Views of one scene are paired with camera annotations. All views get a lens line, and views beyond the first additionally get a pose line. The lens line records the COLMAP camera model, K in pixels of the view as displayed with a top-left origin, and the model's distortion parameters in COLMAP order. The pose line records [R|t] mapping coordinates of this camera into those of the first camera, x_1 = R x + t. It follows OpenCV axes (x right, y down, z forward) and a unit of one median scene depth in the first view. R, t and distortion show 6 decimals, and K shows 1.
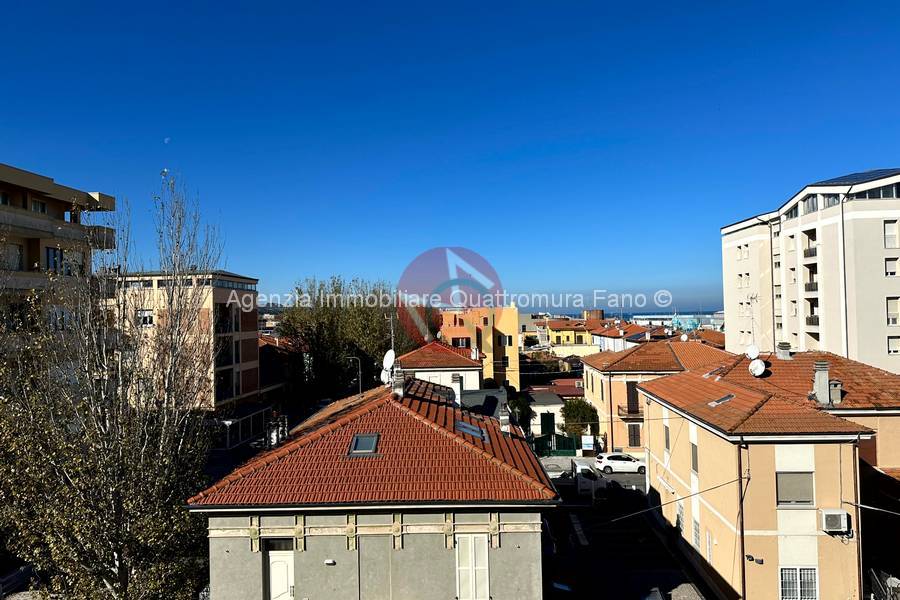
lens RADIAL K [[620.5, 0, 456.4], [0, 620.5, 305.6], [0, 0, 1]] dist [0.082347, -0.103976]
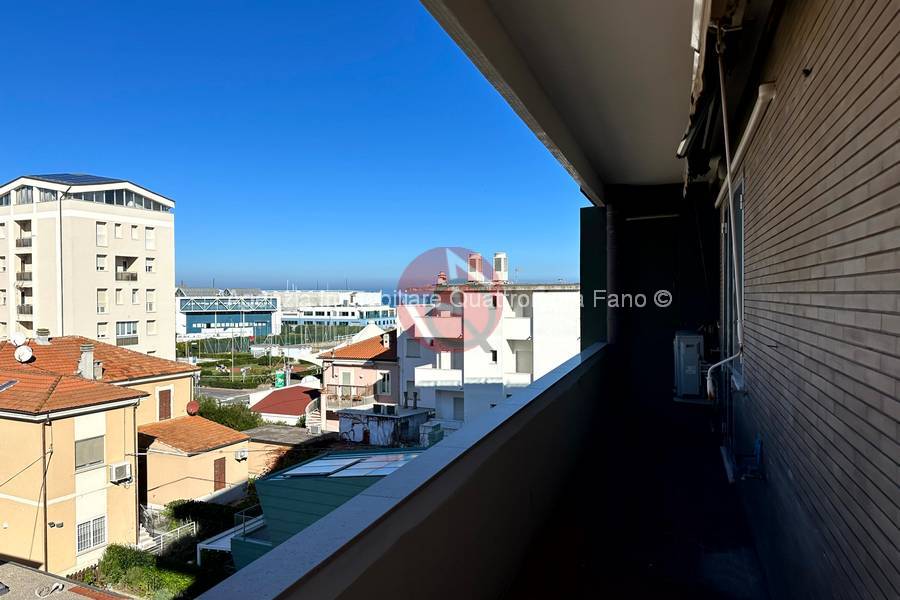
lens RADIAL K [[620.5, 0, 451.0], [0, 620.5, 300.9], [0, 0, 1]] dist [0.082347, -0.103976]
pose [[0.366474, 0.011816, 0.930353, -0.235362], [-0.018569, 0.999813, -0.005383, 0.004618], [-0.930243, -0.015303, 0.366625, -0.029241]]
